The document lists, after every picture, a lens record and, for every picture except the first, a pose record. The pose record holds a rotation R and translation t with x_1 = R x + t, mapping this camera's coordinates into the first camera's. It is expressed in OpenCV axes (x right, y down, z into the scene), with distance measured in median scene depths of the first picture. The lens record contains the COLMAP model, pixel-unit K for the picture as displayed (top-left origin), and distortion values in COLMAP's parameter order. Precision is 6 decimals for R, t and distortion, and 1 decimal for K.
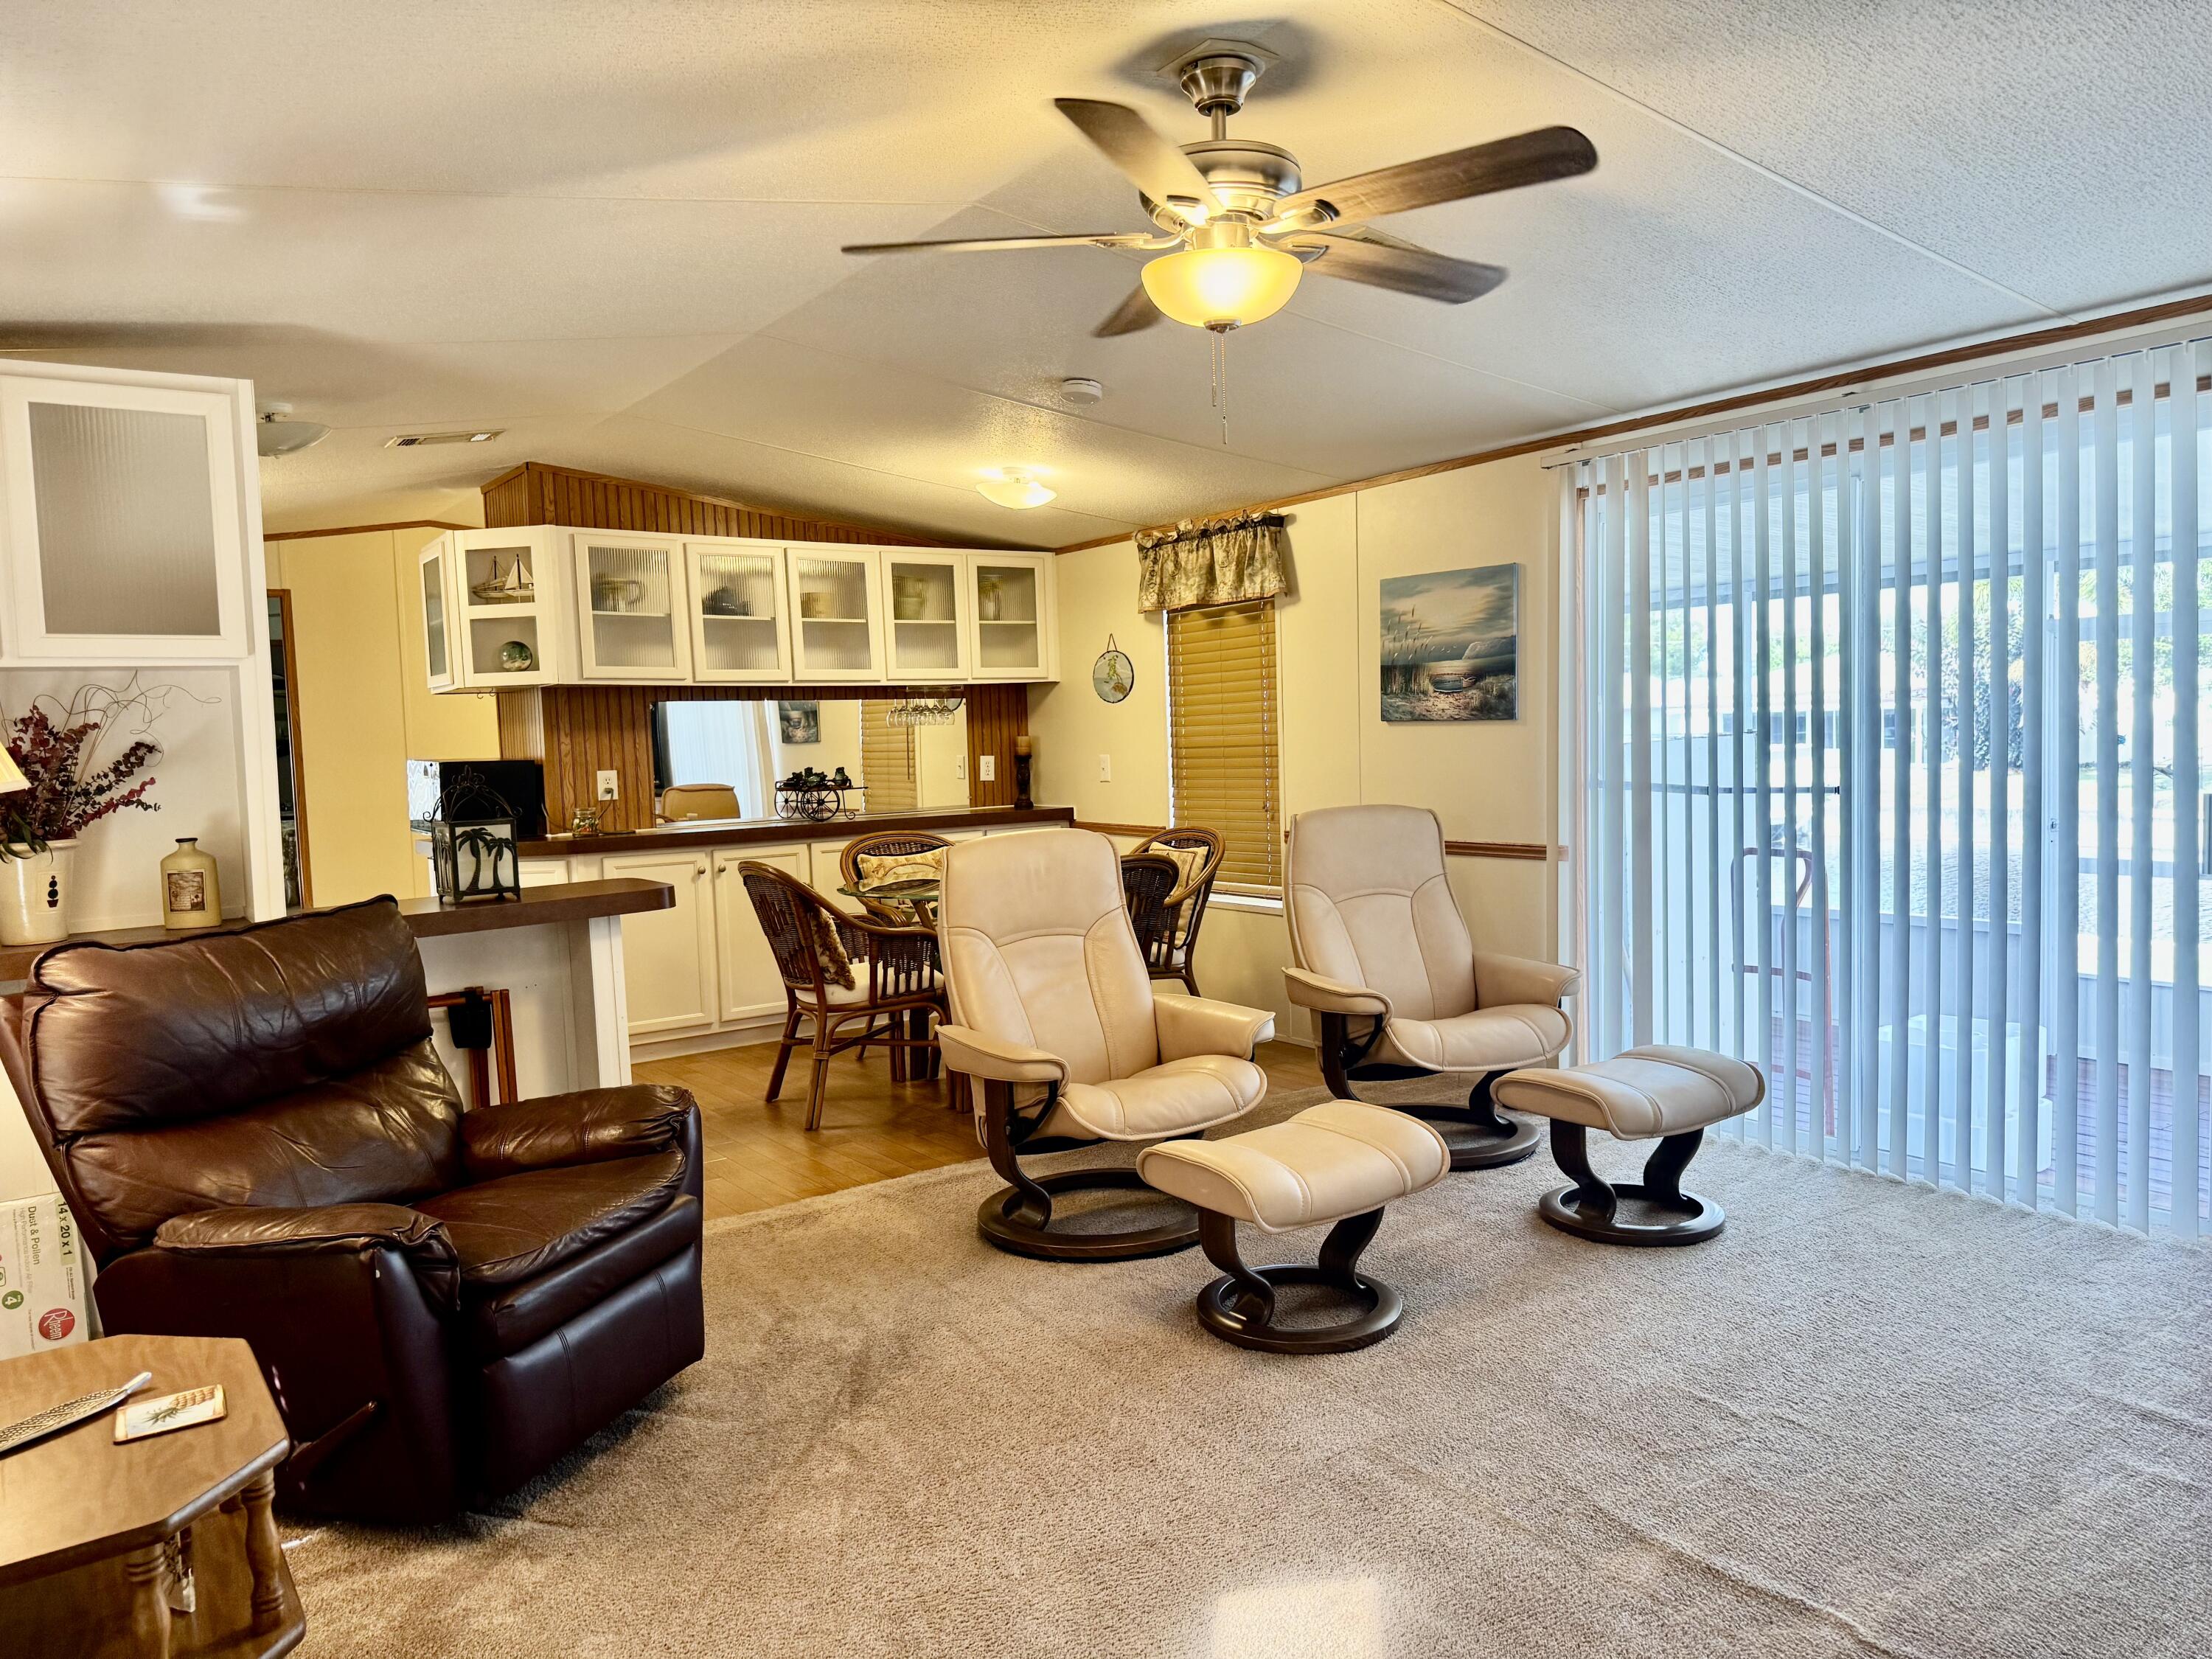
lens RADIAL K [[1582.5, 0, 1106.0], [0, 1582.5, 829.5], [0, 0, 1]] dist [0.110032, -0.173275]
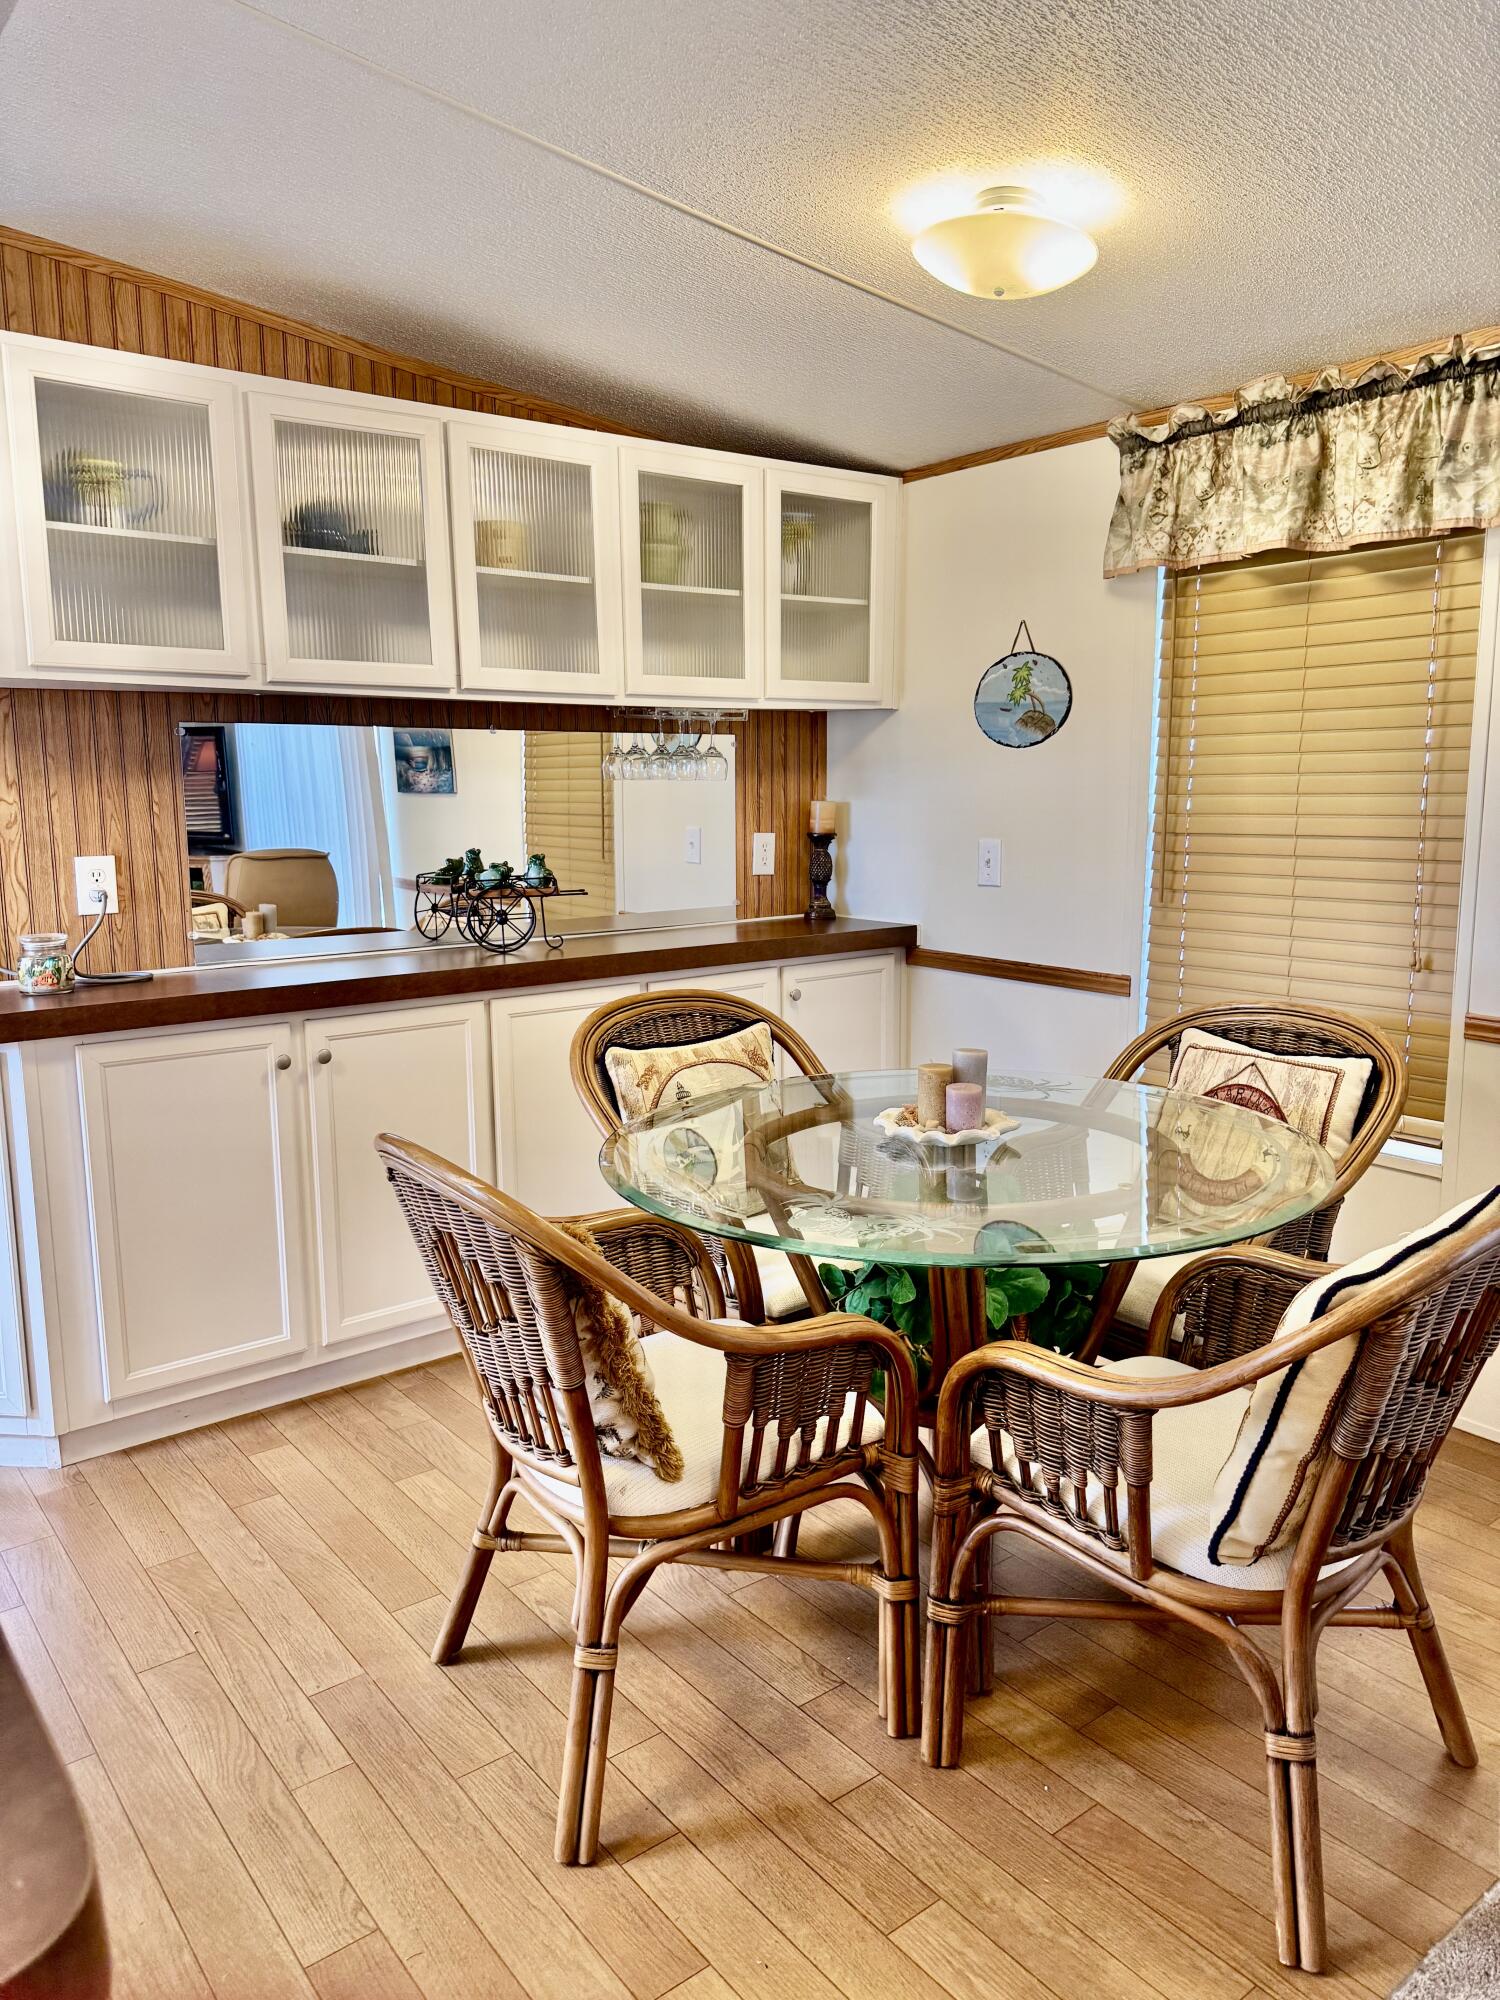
lens RADIAL K [[1430.9, 0, 750.0], [0, 1430.9, 1000.0], [0, 0, 1]] dist [0.110032, -0.173275]
pose [[0.998007, 0.014286, 0.061462, -0.131855], [-0.020092, 0.995283, 0.094909, -0.040152], [-0.059816, -0.095955, 0.993587, 0.526017]]
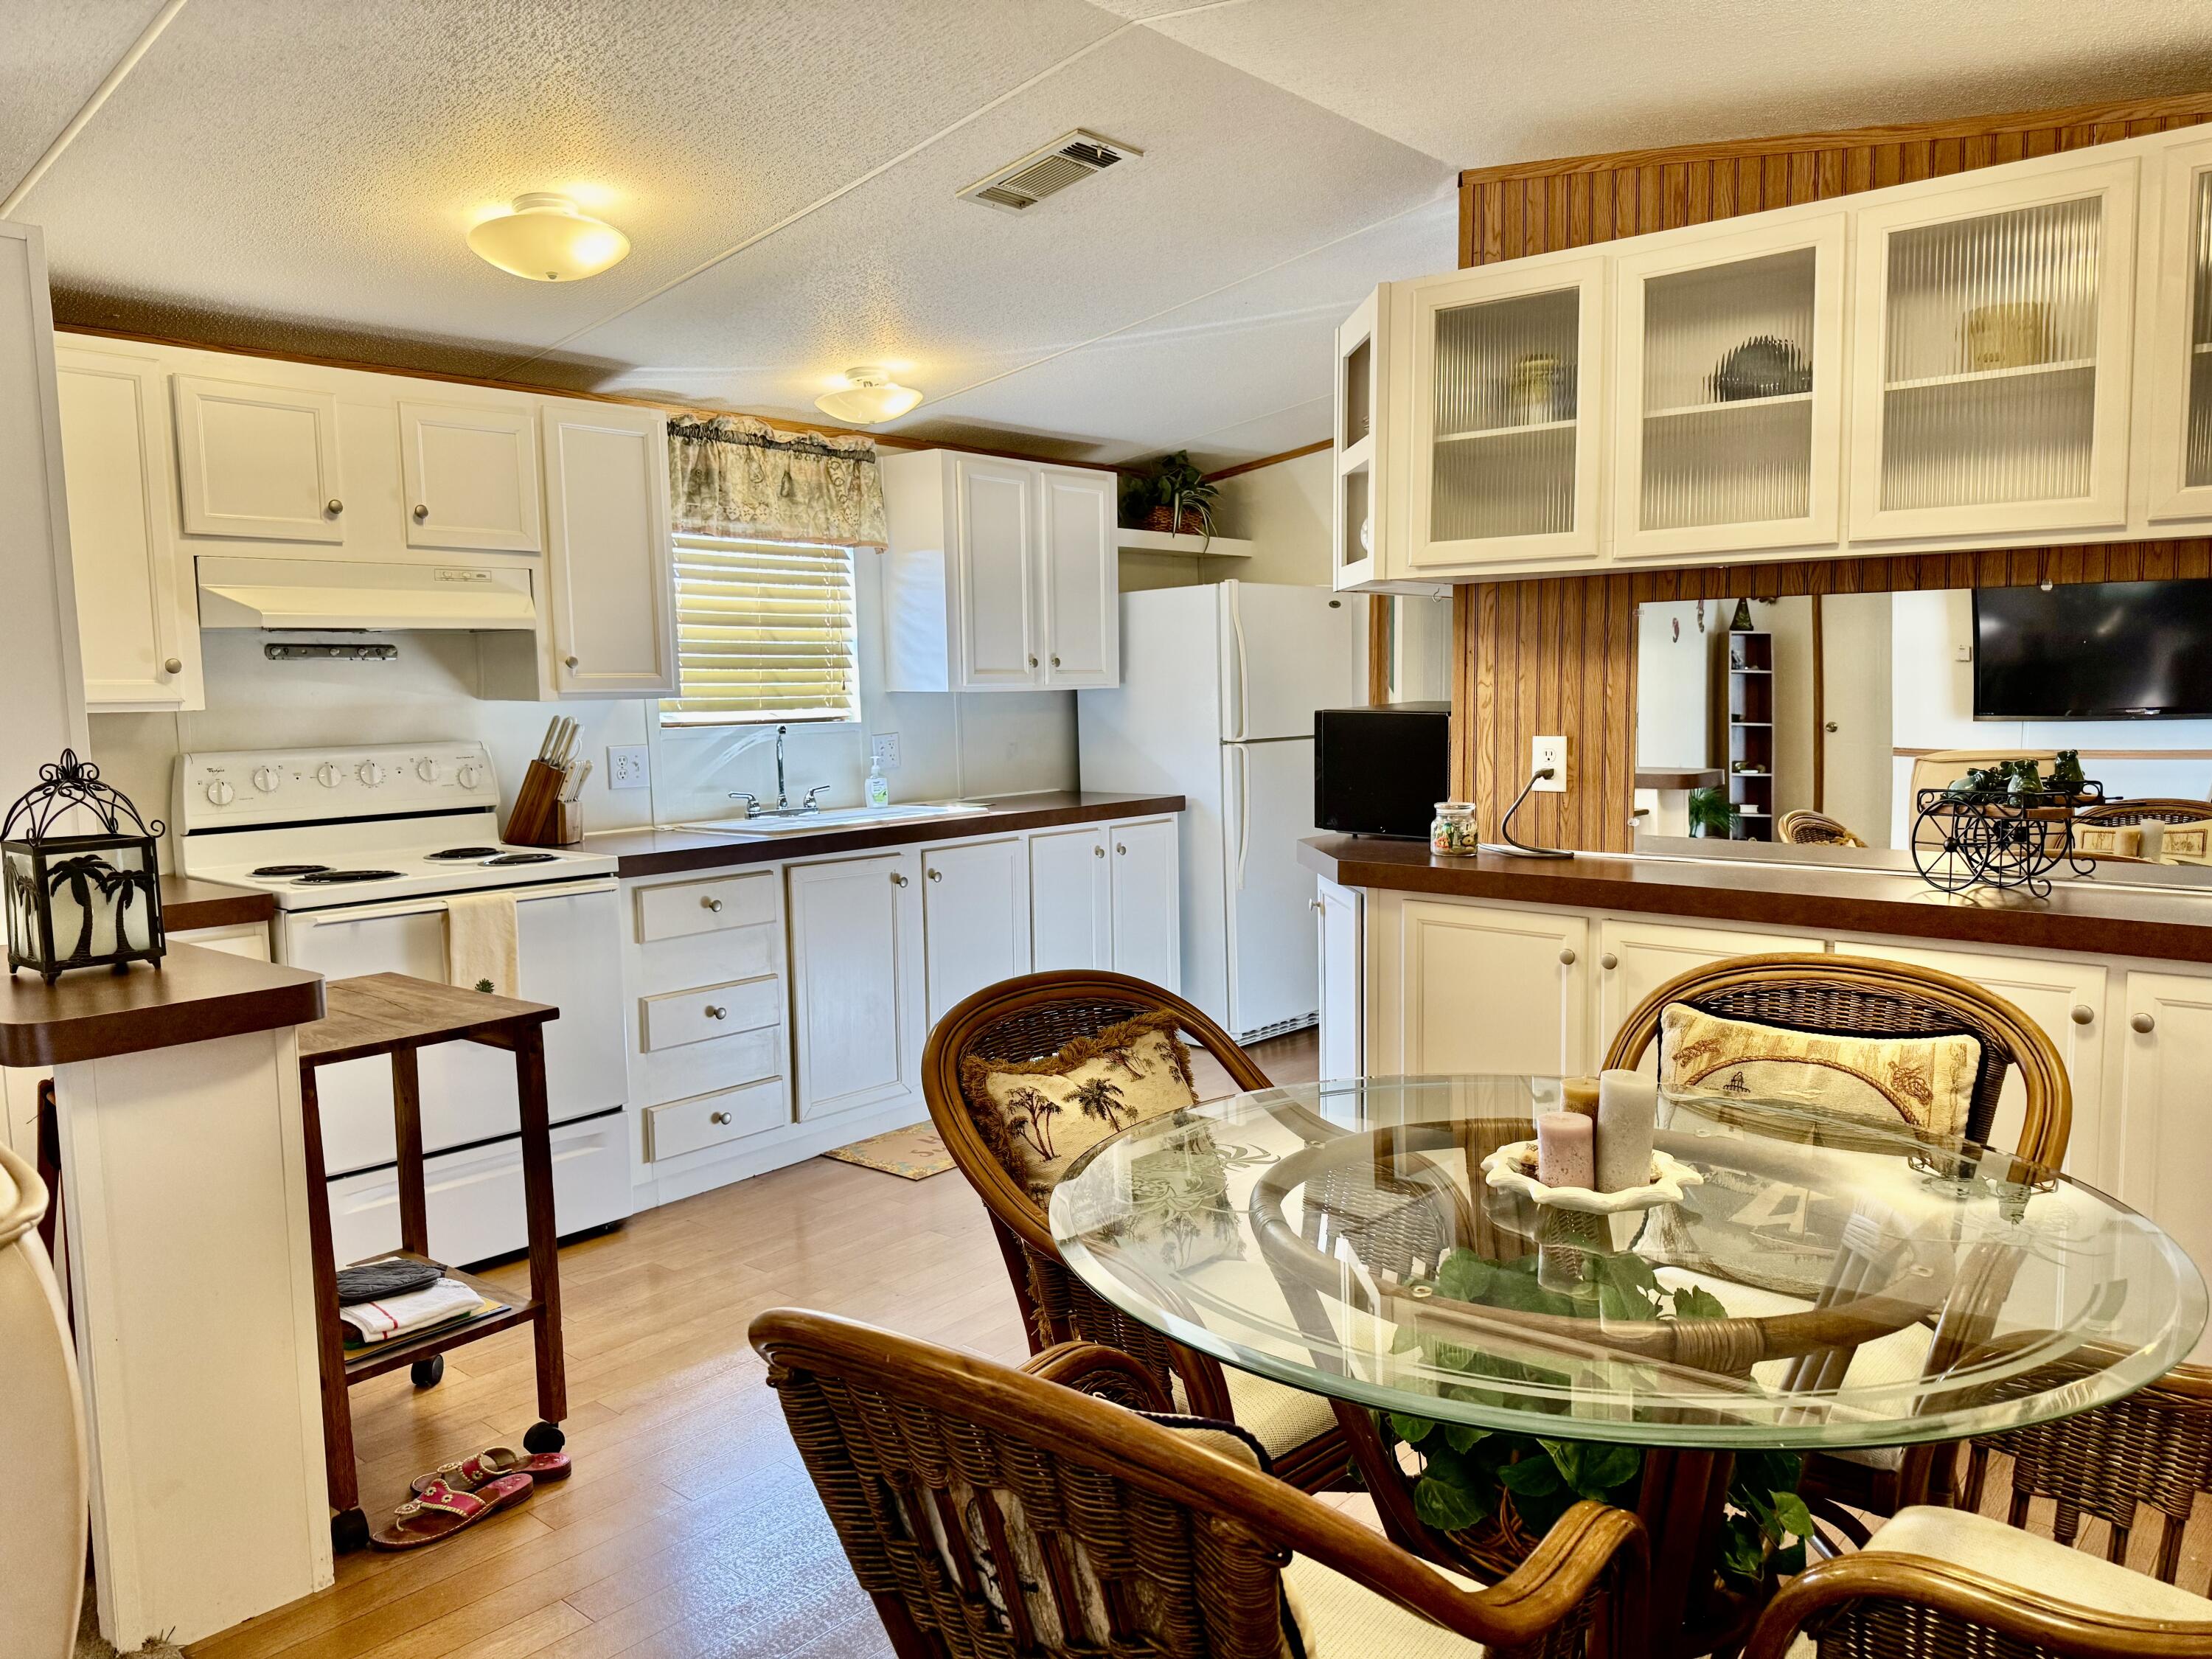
lens RADIAL K [[1607.4, 0, 1106.0], [0, 1607.4, 829.5], [0, 0, 1]] dist [0.073842, -0.001902]
pose [[0.246529, 0.122935, -0.961307, 0.183829], [-0.049133, 0.992232, 0.114289, -0.061684], [0.967889, 0.019056, 0.250654, 0.731075]]
